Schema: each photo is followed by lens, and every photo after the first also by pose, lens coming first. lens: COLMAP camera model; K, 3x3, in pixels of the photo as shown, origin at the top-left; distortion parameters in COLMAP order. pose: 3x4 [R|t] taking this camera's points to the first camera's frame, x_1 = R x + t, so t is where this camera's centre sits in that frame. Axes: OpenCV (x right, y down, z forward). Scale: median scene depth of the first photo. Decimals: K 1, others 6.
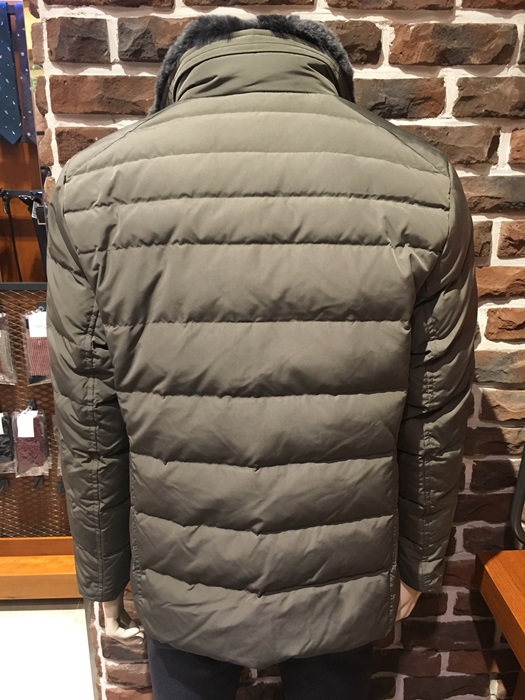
lens RADIAL K [[589.6, 0, 261.3], [0, 589.6, 349.2], [0, 0, 1]] dist [0.070936, -0.091361]
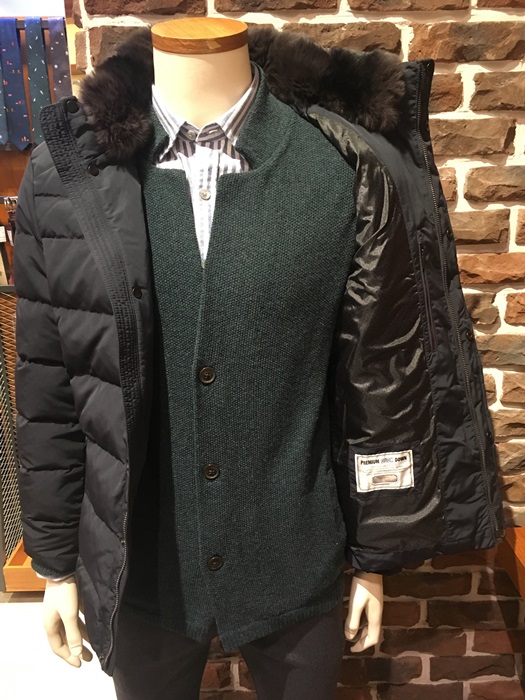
lens RADIAL K [[589.6, 0, 262.0], [0, 589.6, 350.4], [0, 0, 1]] dist [0.070936, -0.091361]
pose [[0.999423, -0.009336, -0.032652, -0.016099], [0.008840, 0.999844, -0.015303, 0.048393], [0.032790, 0.015006, 0.999350, -0.060271]]
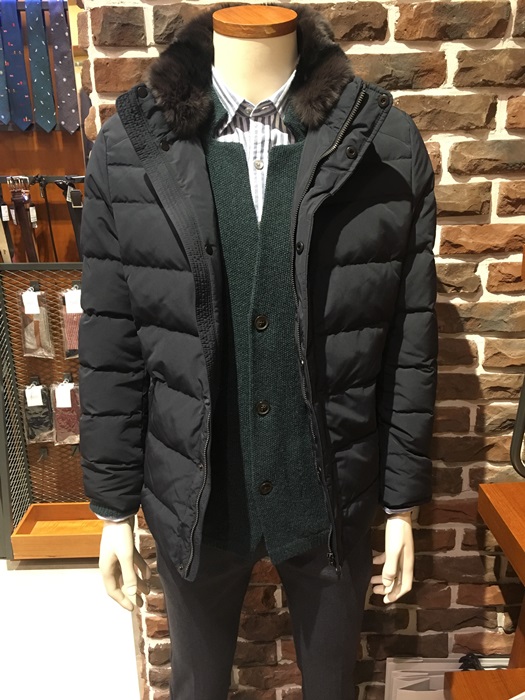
lens RADIAL K [[589.6, 0, 261.7], [0, 589.6, 351.0], [0, 0, 1]] dist [0.070936, -0.091361]
pose [[0.999364, -0.010913, -0.033943, -0.002632], [0.011266, 0.999884, 0.010206, 0.087143], [0.033828, -0.010582, 0.999372, -0.127002]]
